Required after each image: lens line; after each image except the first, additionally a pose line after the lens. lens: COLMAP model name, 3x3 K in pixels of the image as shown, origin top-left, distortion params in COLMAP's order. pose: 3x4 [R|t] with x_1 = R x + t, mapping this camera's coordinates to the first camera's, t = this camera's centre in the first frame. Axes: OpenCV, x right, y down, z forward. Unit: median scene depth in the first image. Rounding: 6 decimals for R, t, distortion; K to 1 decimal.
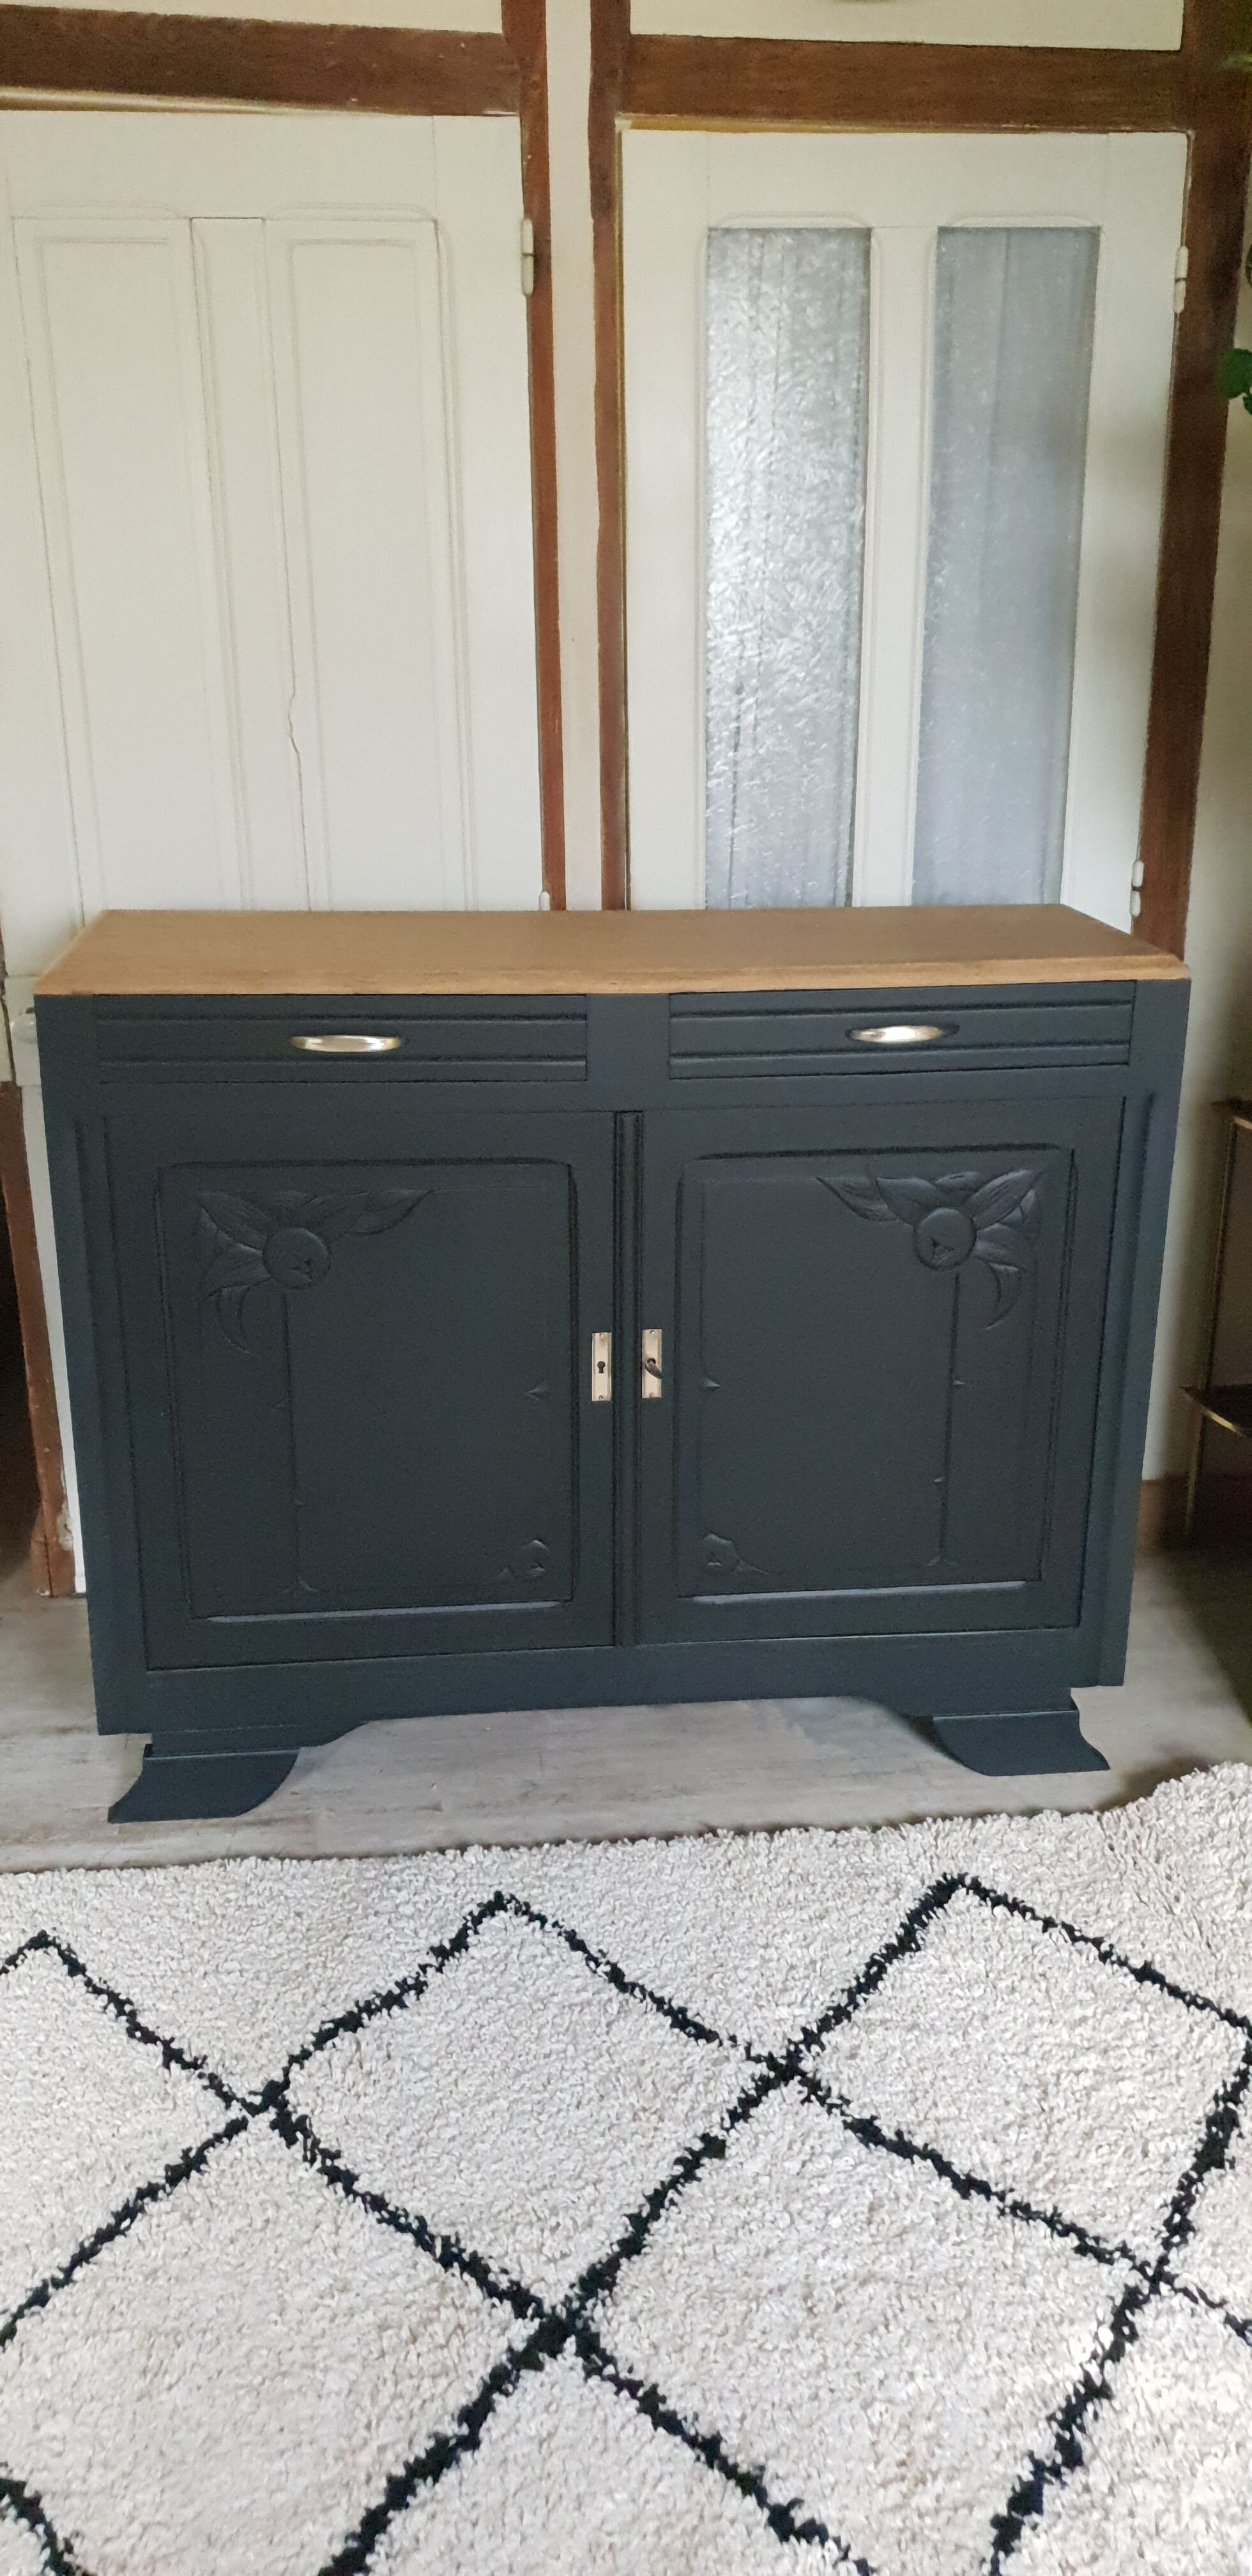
lens RADIAL K [[2058.9, 0, 626.0], [0, 2058.9, 1288.0], [0, 0, 1]] dist [-0.025083, 0.070600]
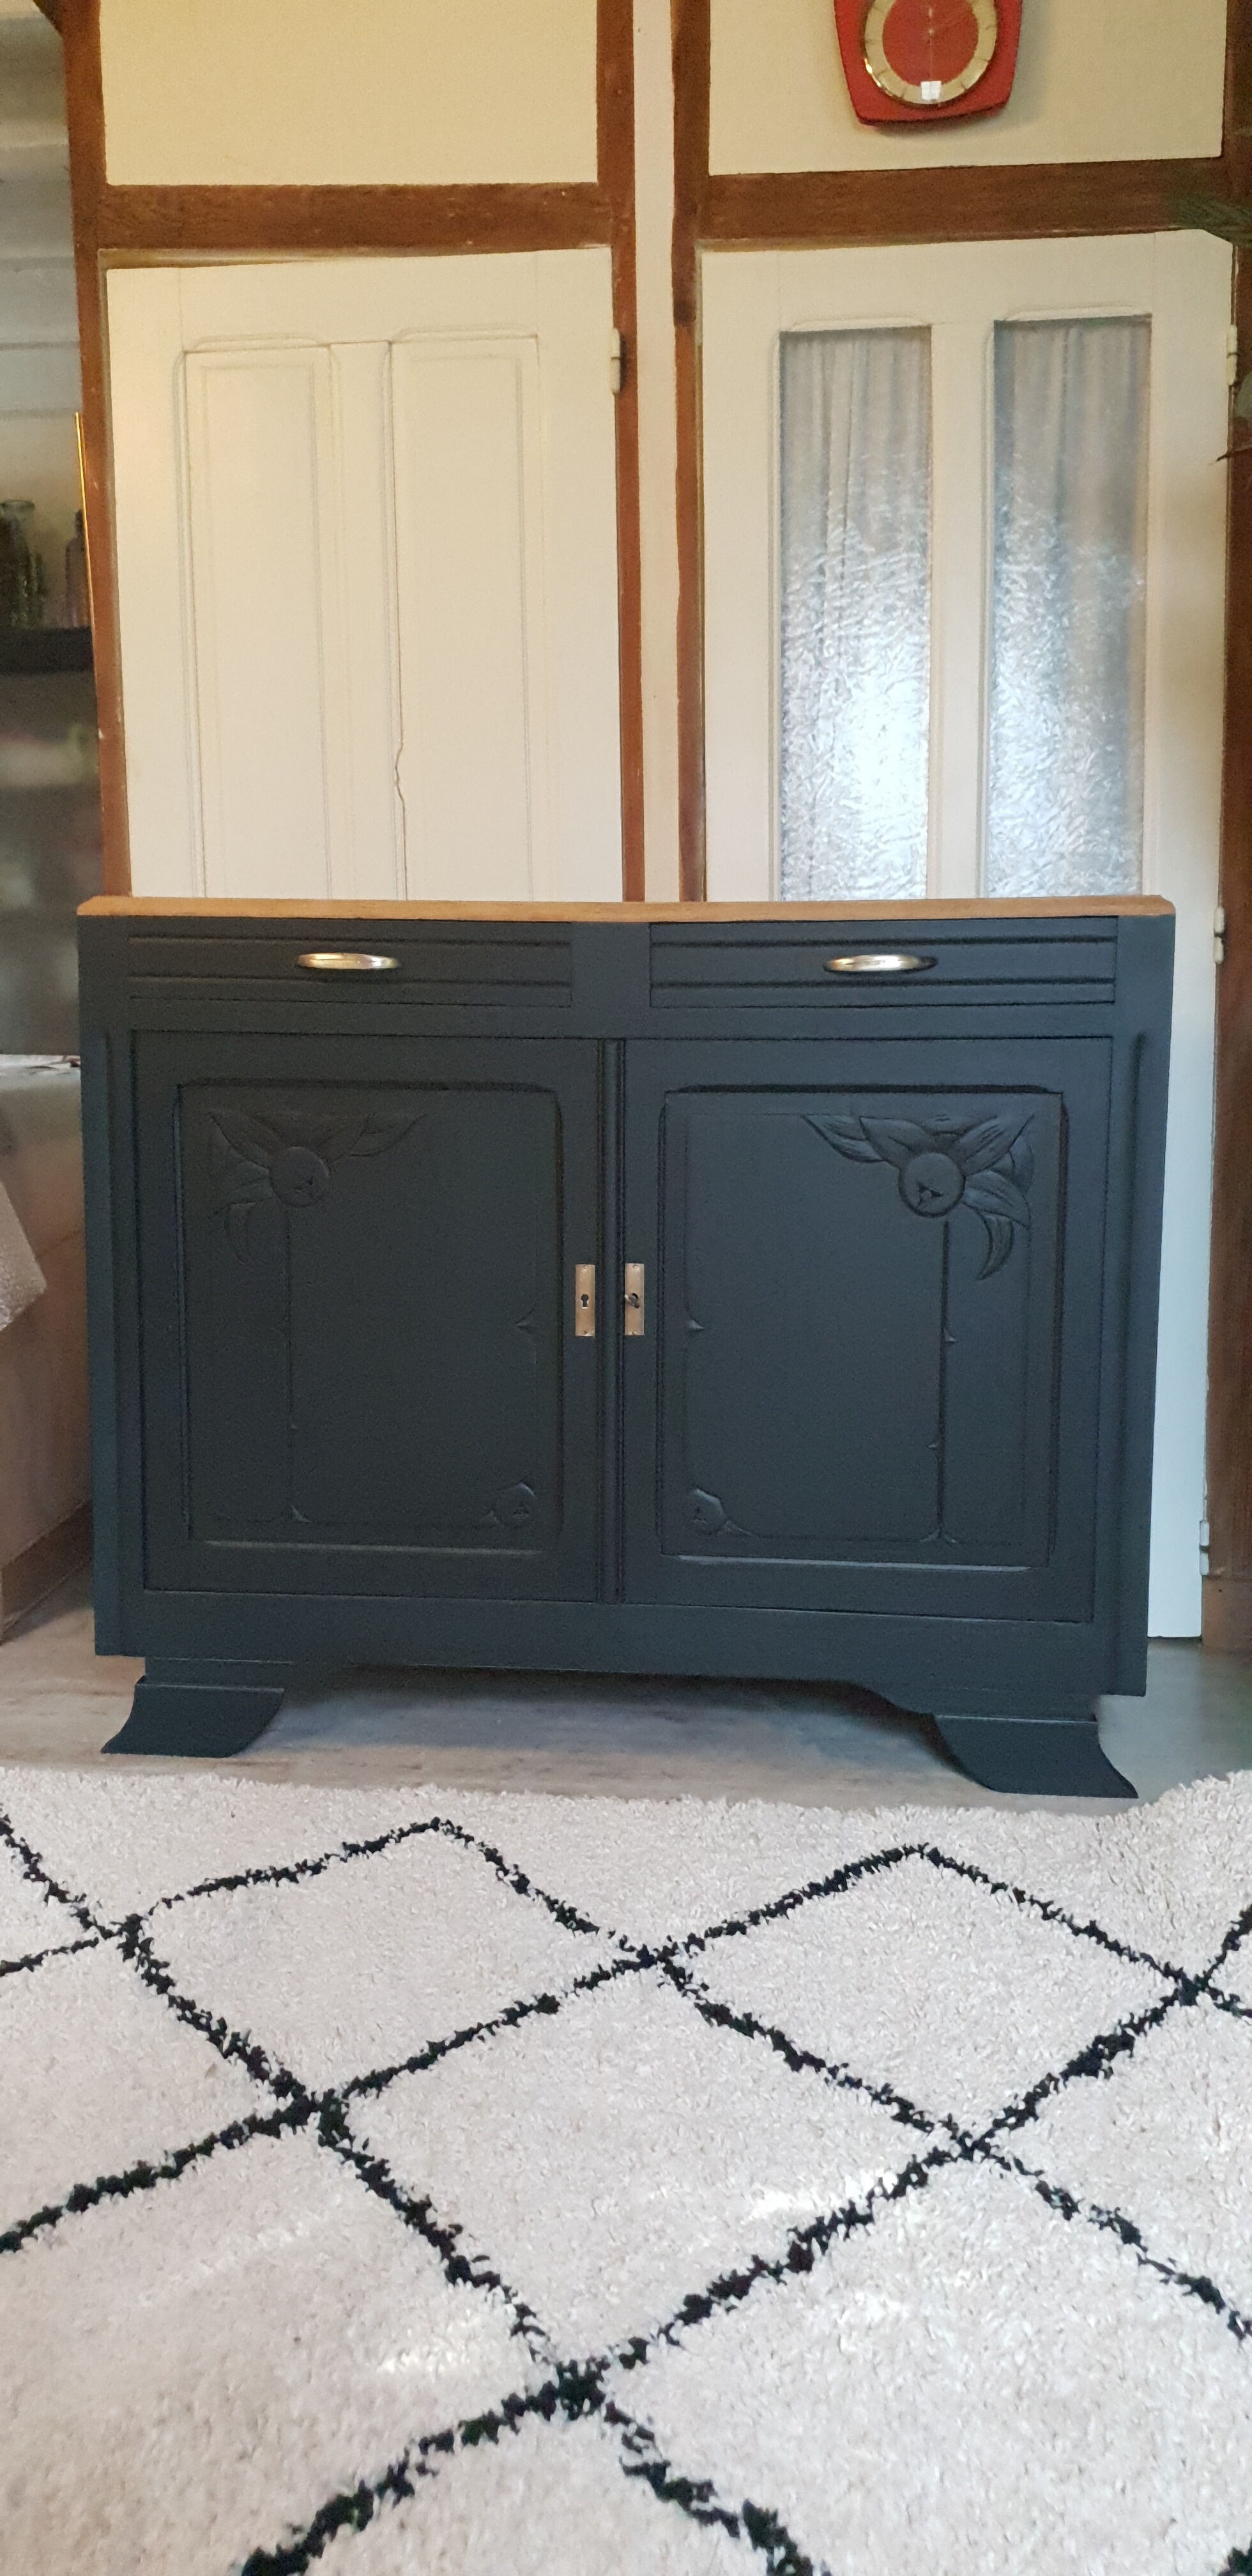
lens RADIAL K [[2058.9, 0, 636.7], [0, 2058.9, 1286.1], [0, 0, 1]] dist [0.008576, -0.003540]
pose [[0.977942, 0.025519, -0.207313, 0.233092], [-0.069462, 0.975754, -0.207557, 0.251704], [0.196990, 0.217379, 0.956003, 0.033462]]
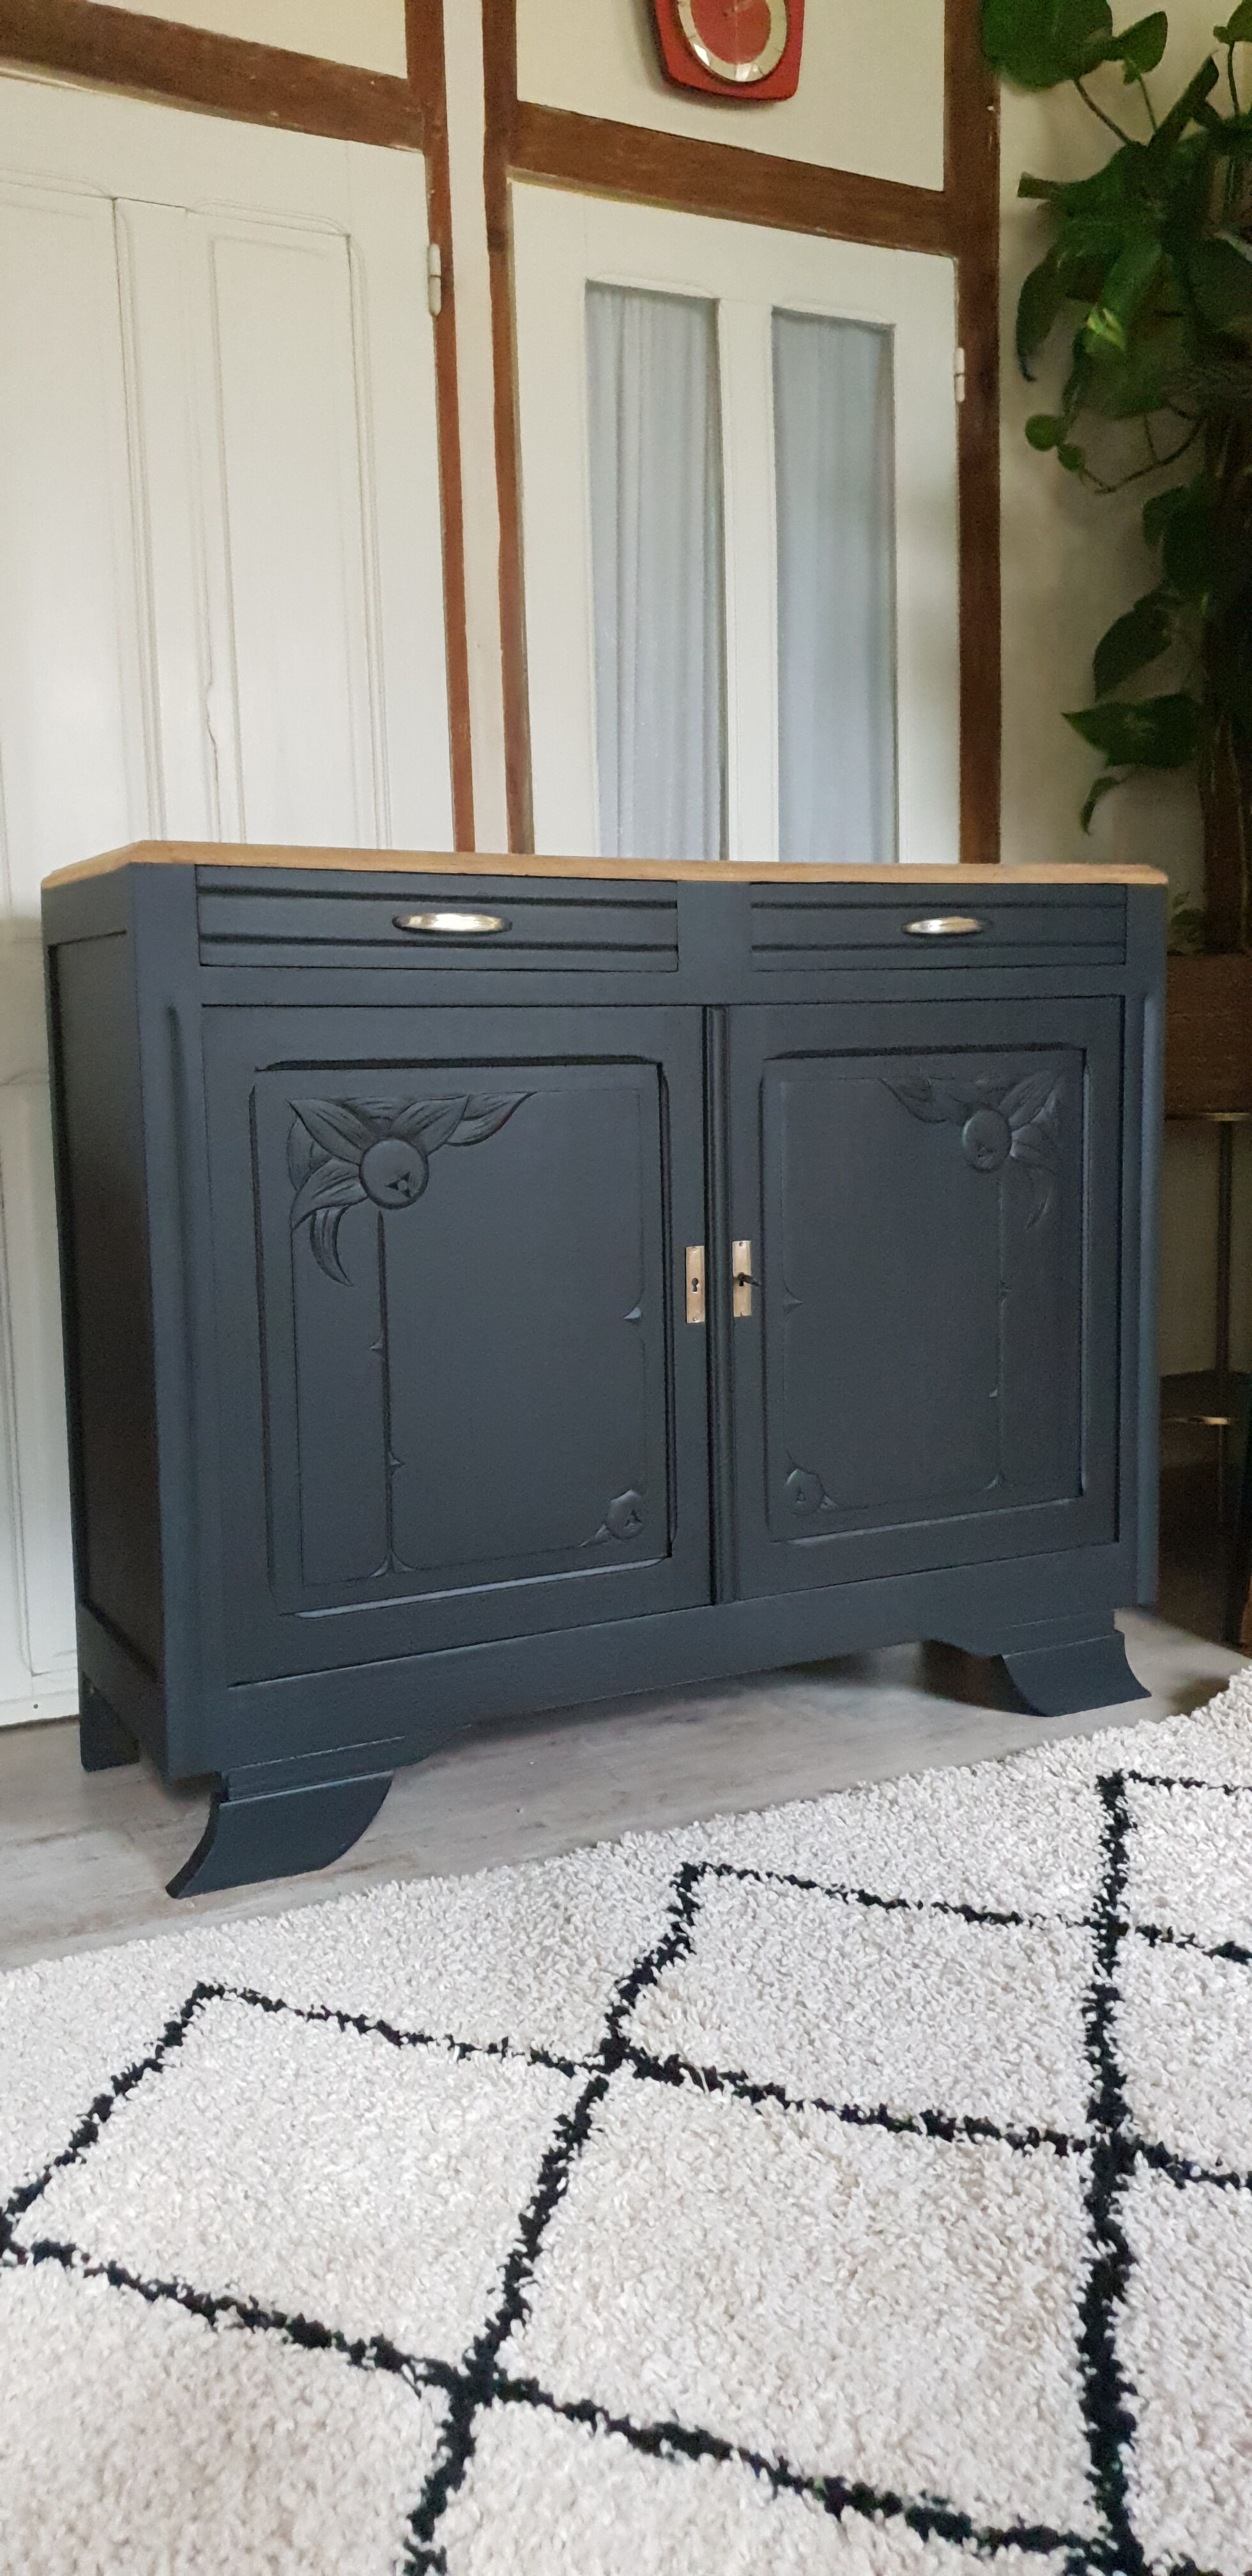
lens RADIAL K [[2057.3, 0, 631.7], [0, 2057.3, 1253.0], [0, 0, 1]] dist [0.015422, 0.009571]
pose [[0.931472, -0.060359, 0.358771, -0.397153], [0.140231, 0.969508, -0.200972, 0.221451], [-0.335701, 0.237511, 0.911534, 0.143447]]
